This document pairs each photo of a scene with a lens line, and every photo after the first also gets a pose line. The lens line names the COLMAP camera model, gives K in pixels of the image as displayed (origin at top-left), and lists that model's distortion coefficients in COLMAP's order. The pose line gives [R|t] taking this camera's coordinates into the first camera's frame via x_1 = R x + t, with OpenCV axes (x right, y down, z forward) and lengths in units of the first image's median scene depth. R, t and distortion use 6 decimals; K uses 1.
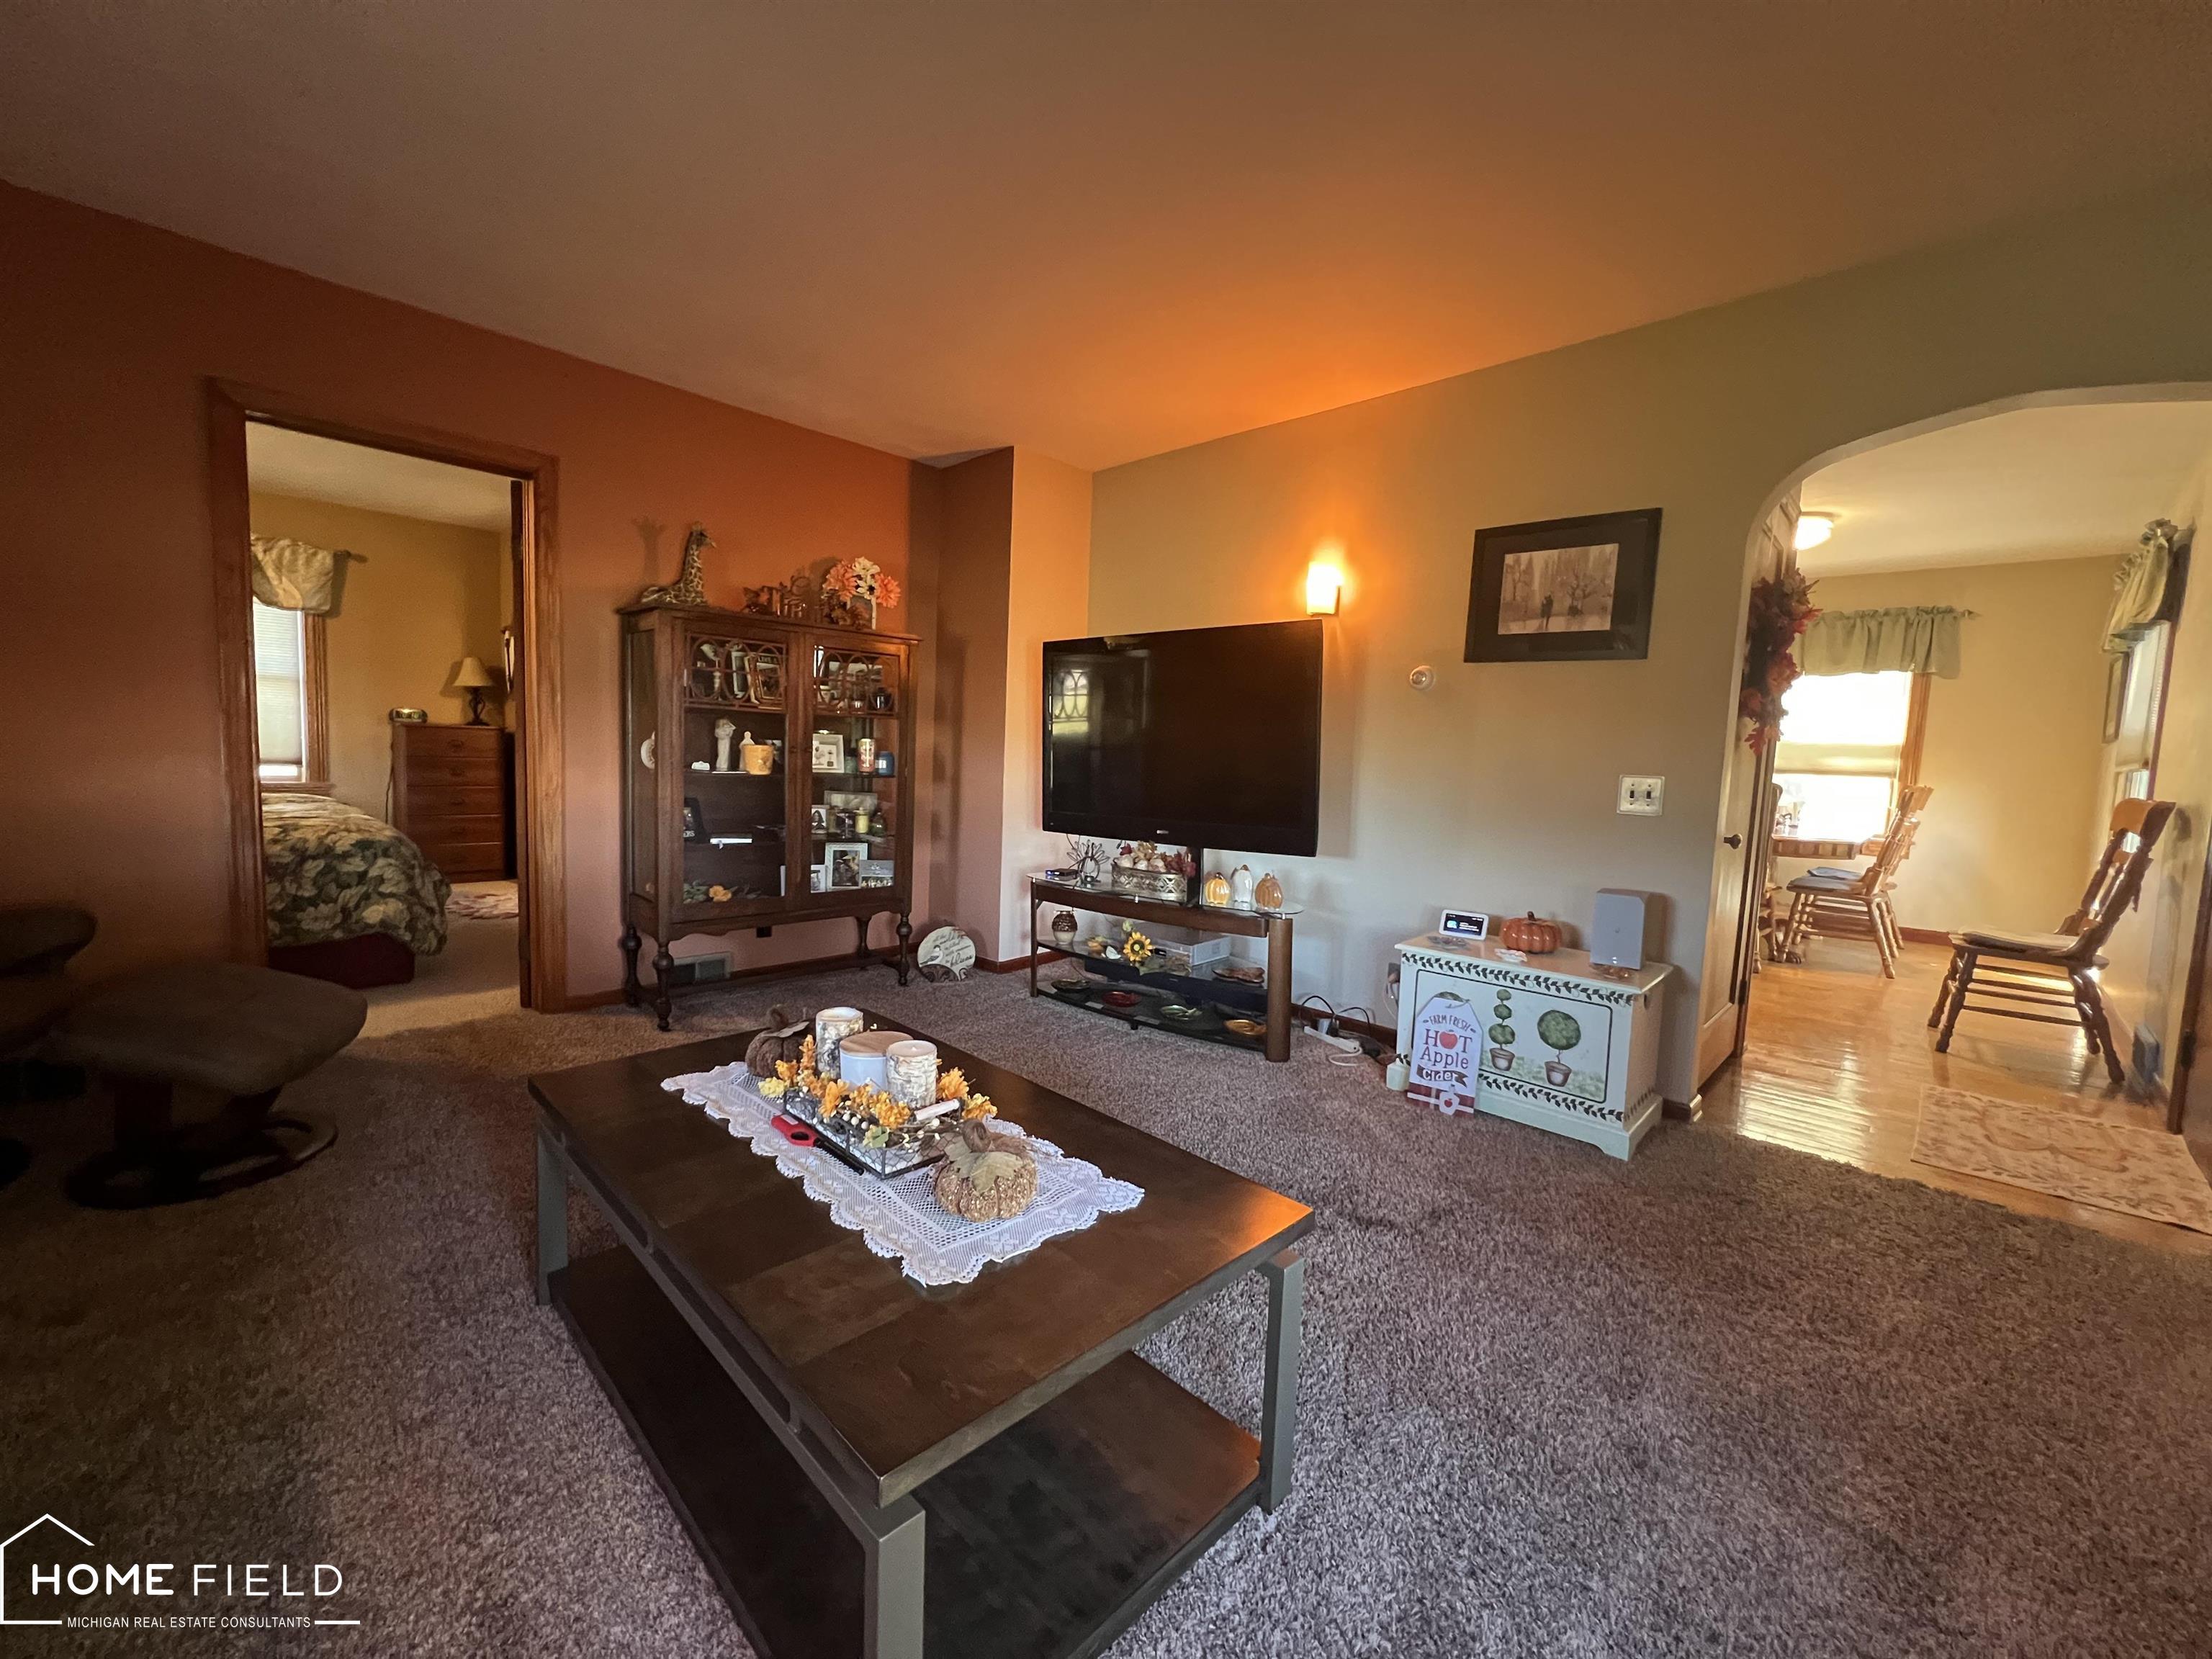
lens RADIAL K [[885.4, 0, 1101.6], [0, 885.4, 823.4], [0, 0, 1]] dist [-0.002644, 0.000820]
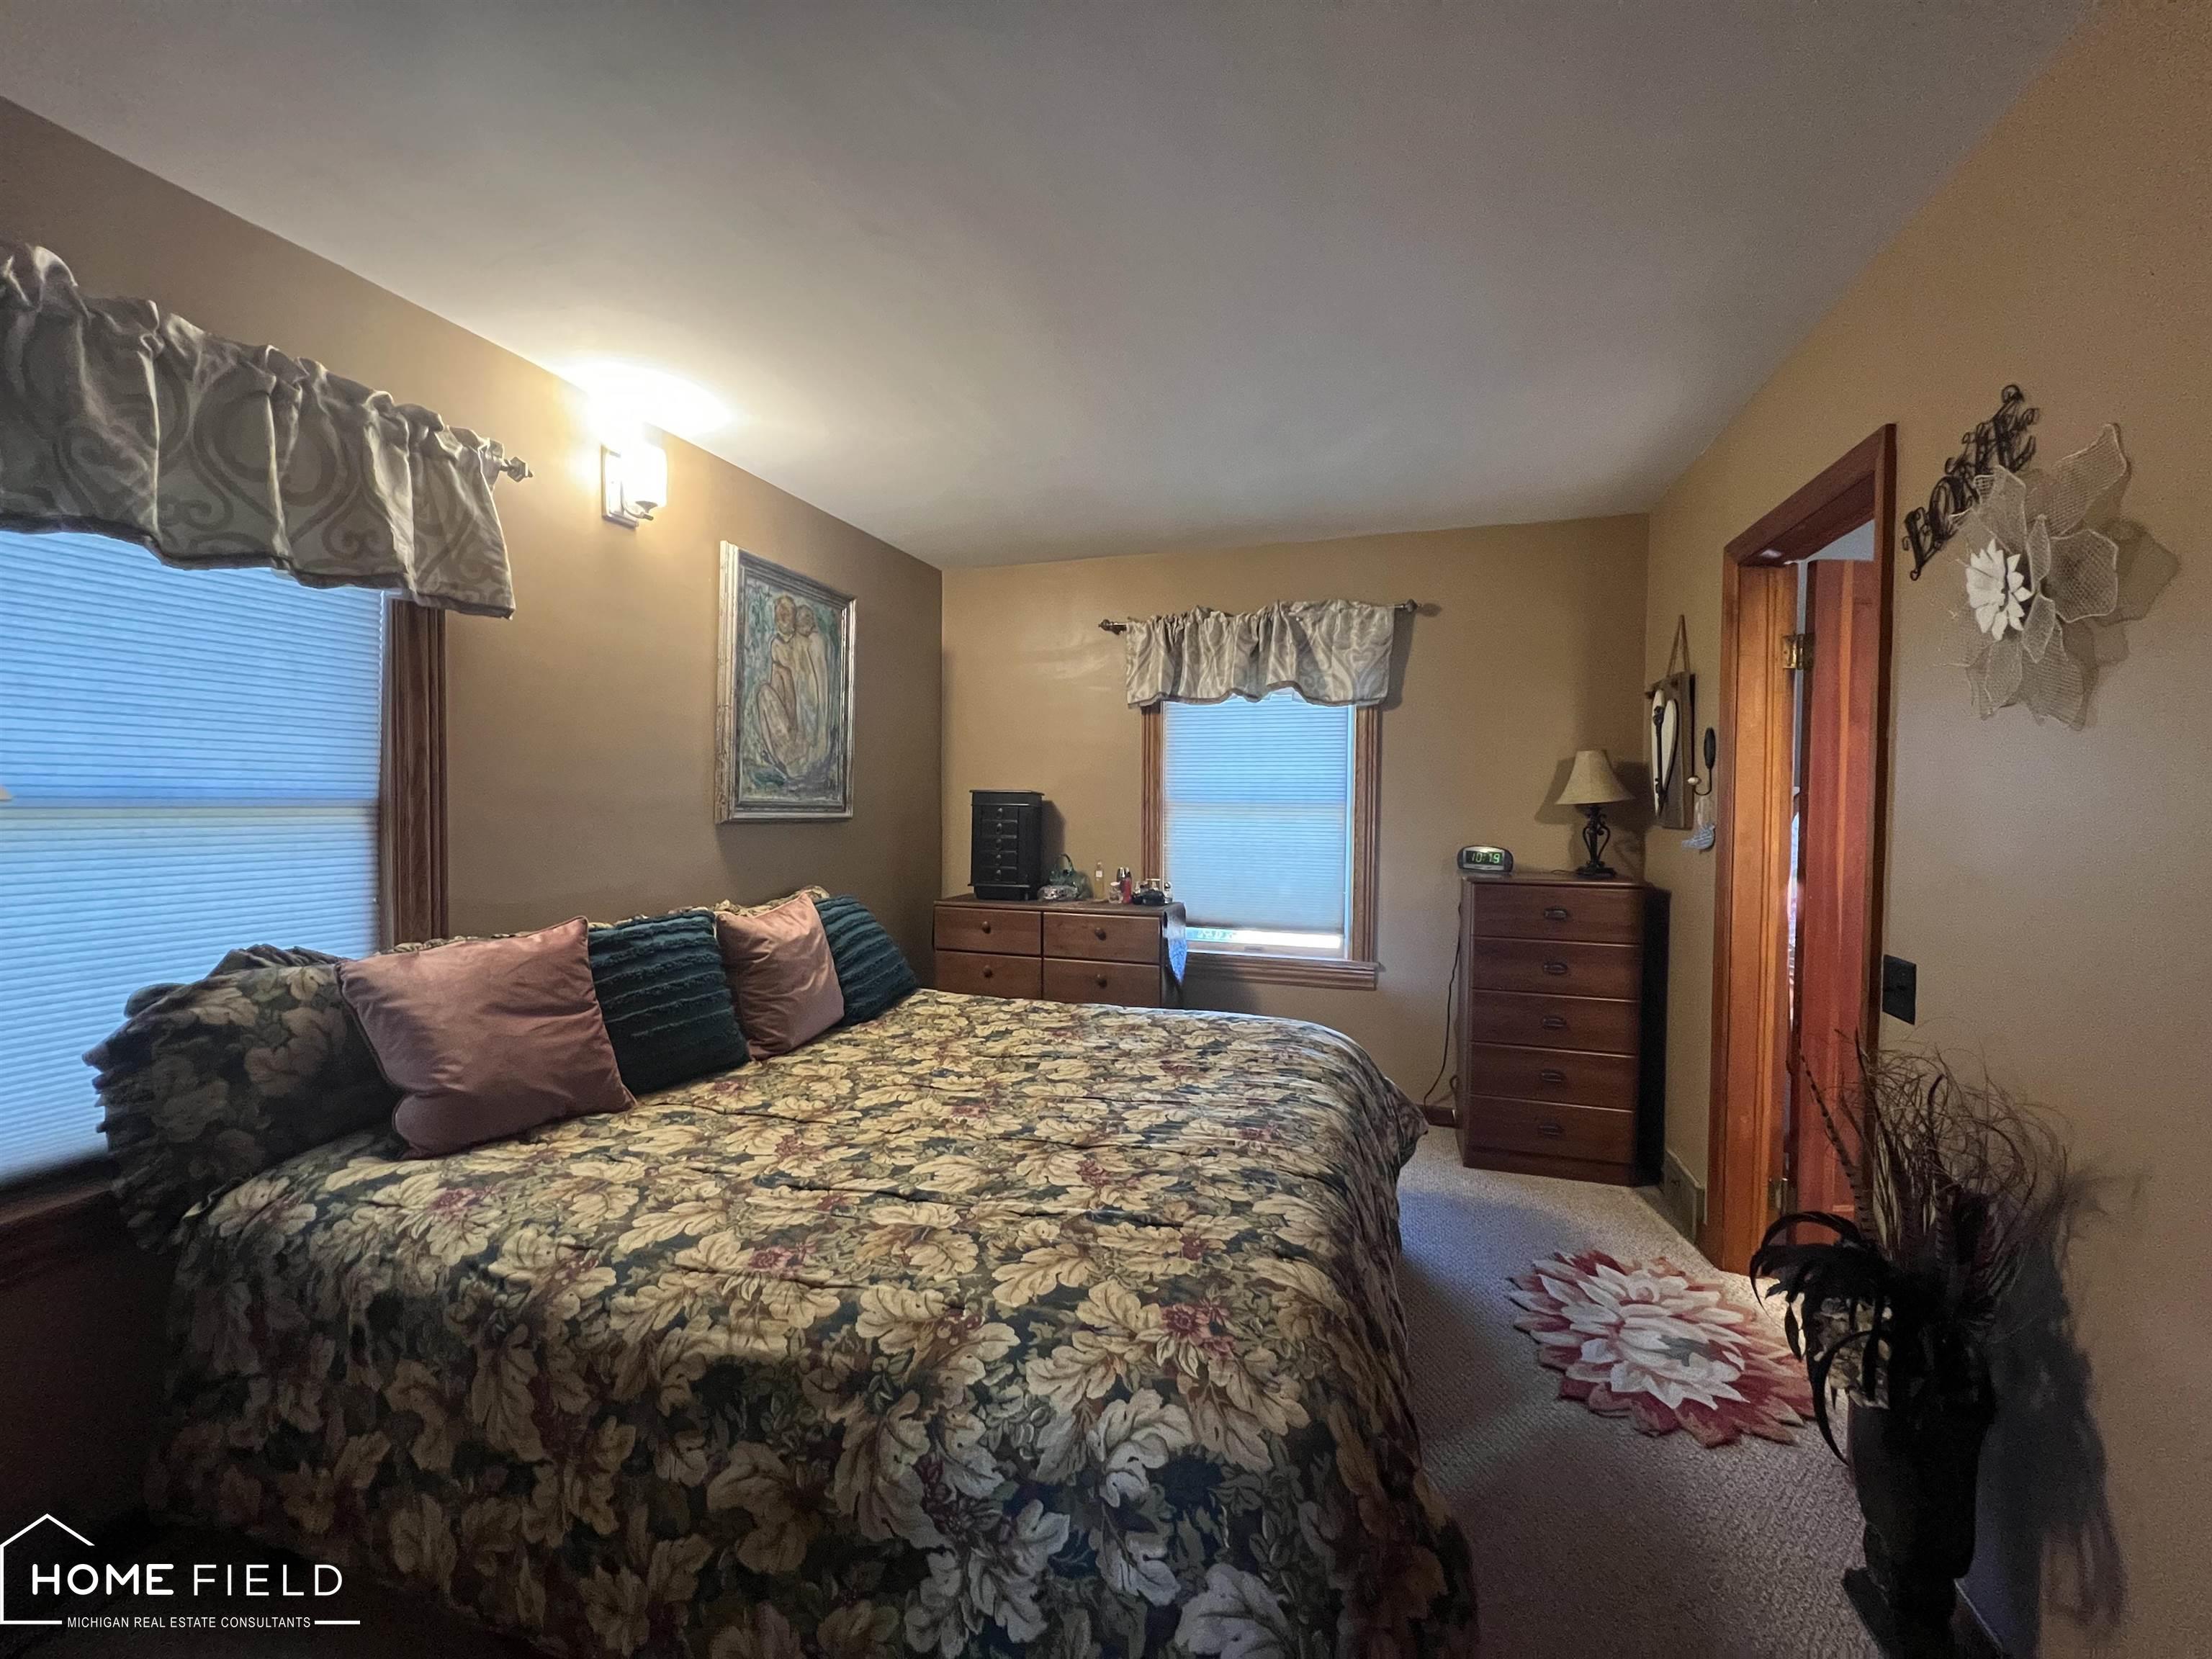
lens RADIAL K [[885.4, 0, 1096.2], [0, 885.4, 826.7], [0, 0, 1]] dist [-0.002644, 0.000820]
pose [[0.430316, -0.010546, -0.902616, -0.382183], [-0.066475, 0.996846, -0.043339, -0.105256], [0.900227, 0.078651, 0.428258, 0.538646]]
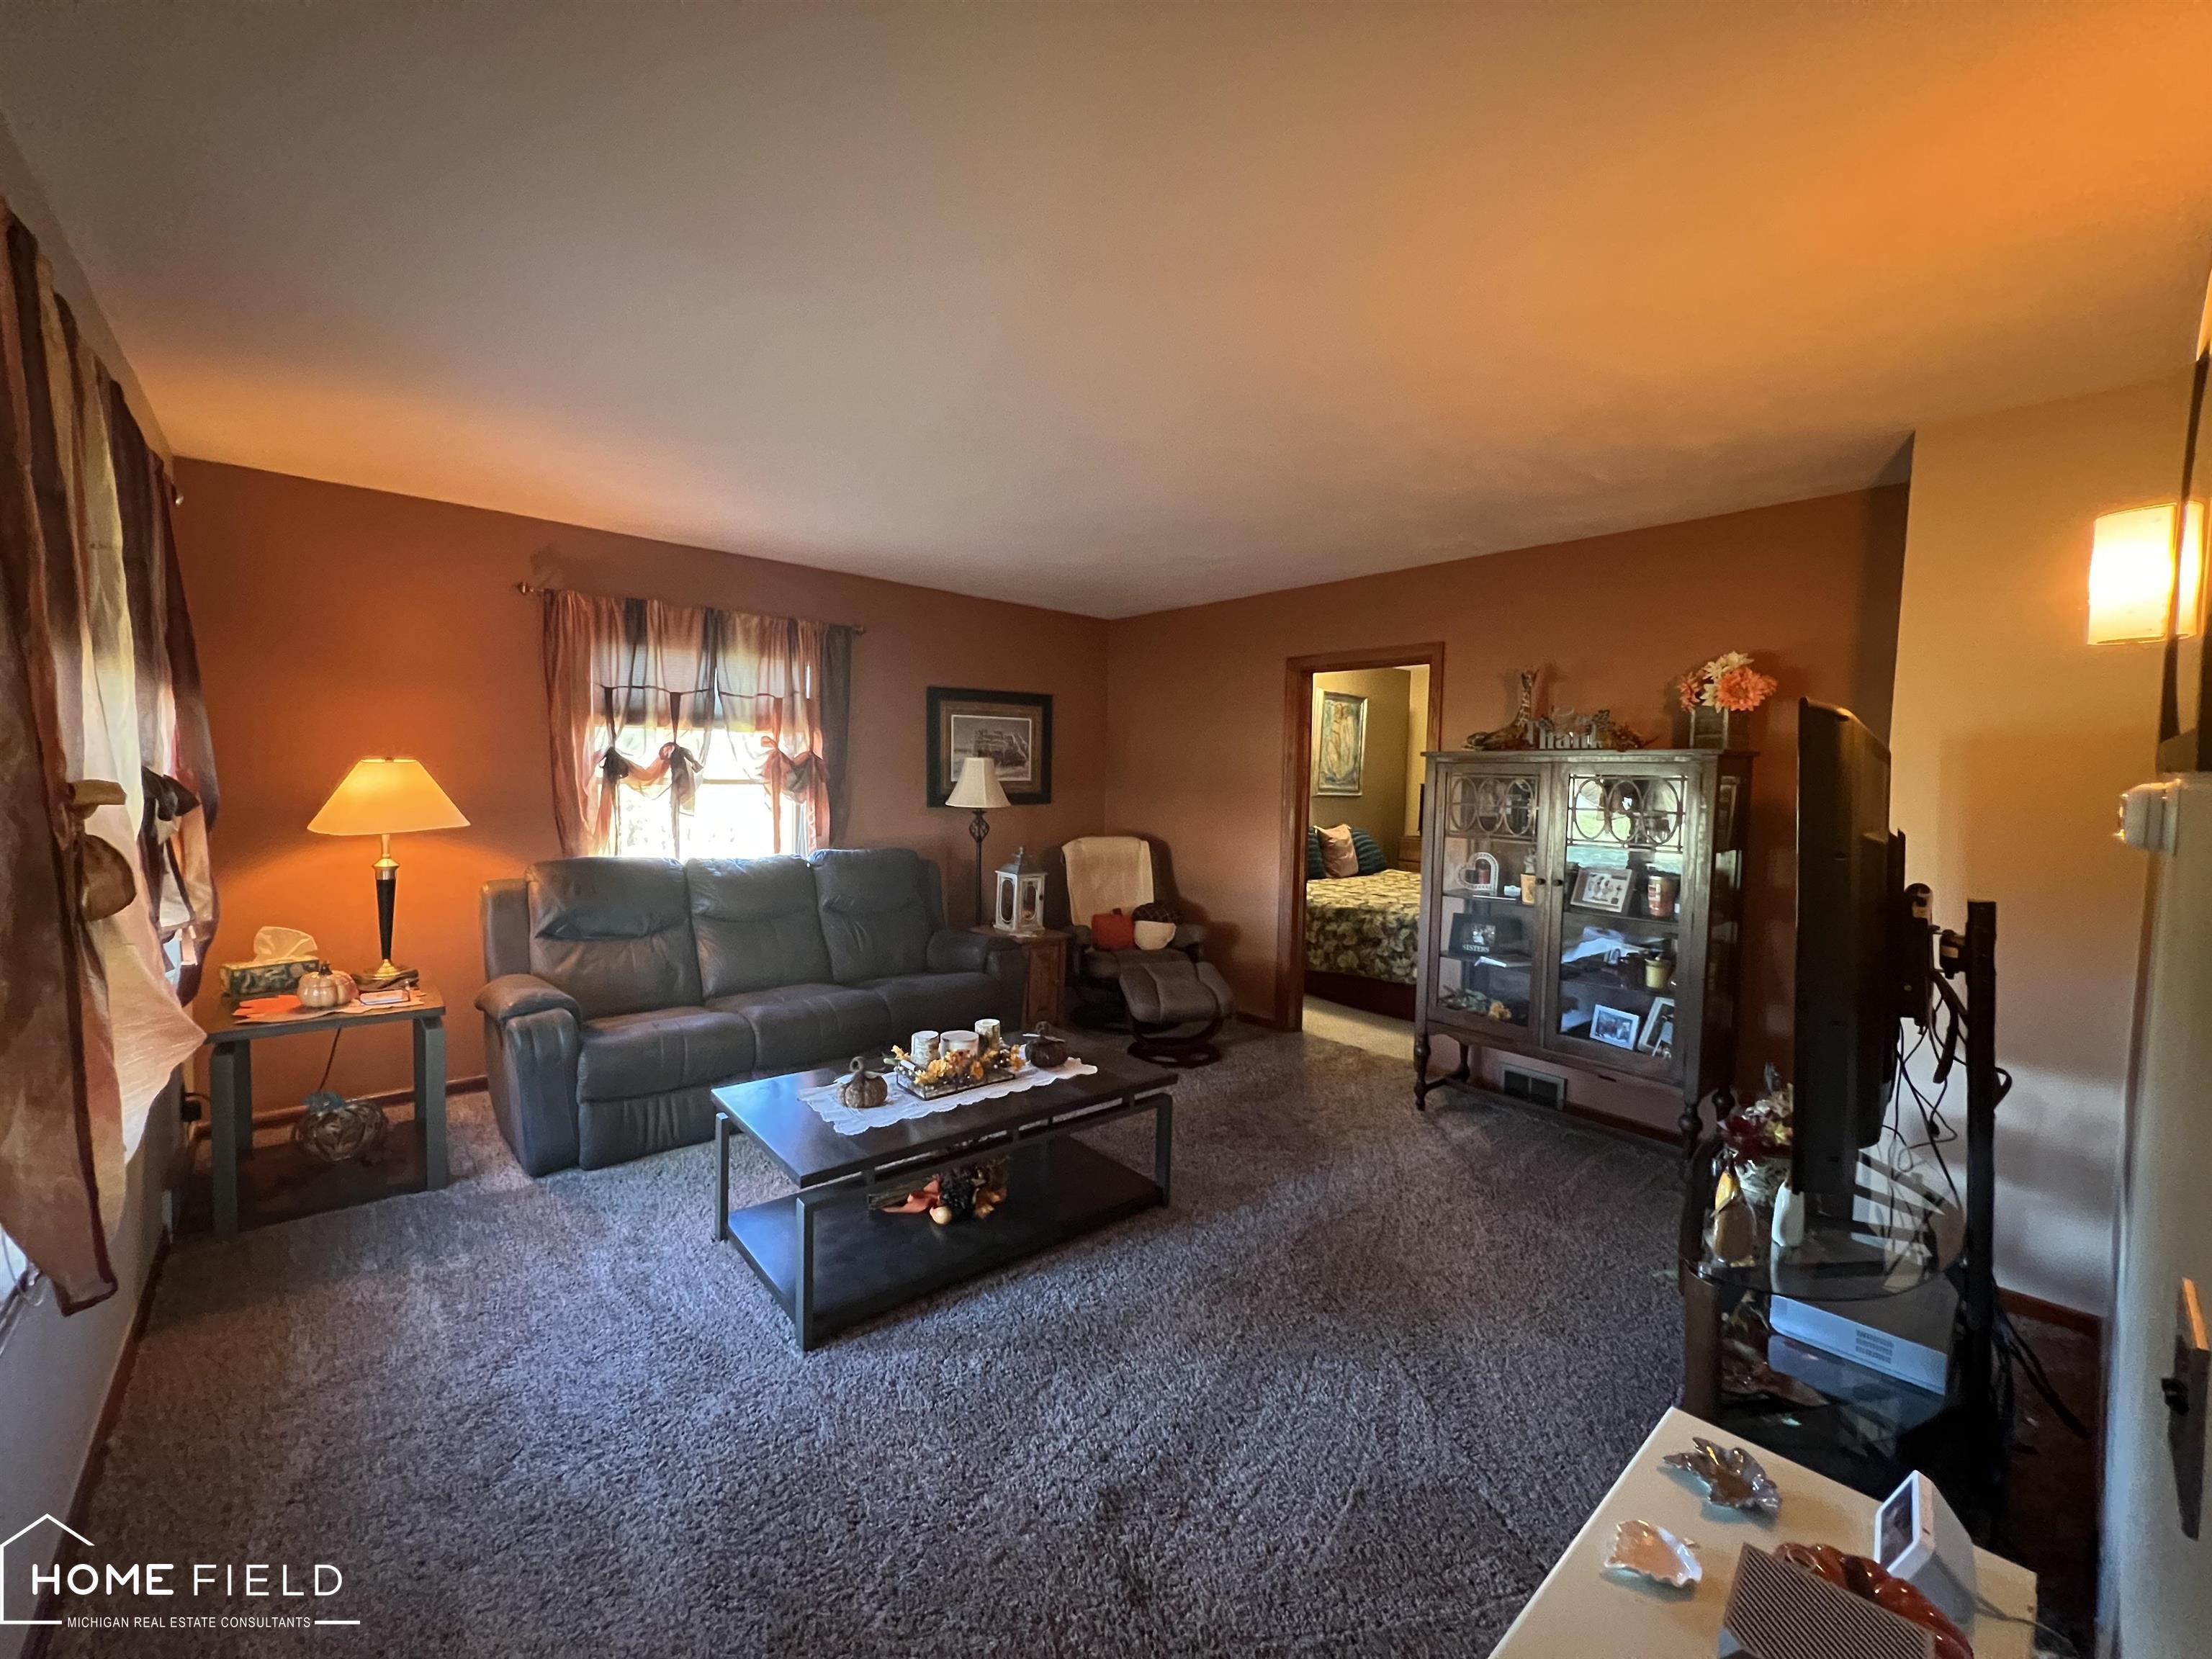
lens RADIAL K [[885.4, 0, 1098.0], [0, 885.4, 828.9], [0, 0, 1]] dist [-0.002644, 0.000820]
pose [[-0.089025, 0.020004, -0.995829, 0.409678], [-0.107633, 0.993750, 0.029585, -0.071957], [0.990197, 0.109818, -0.086315, 0.364243]]
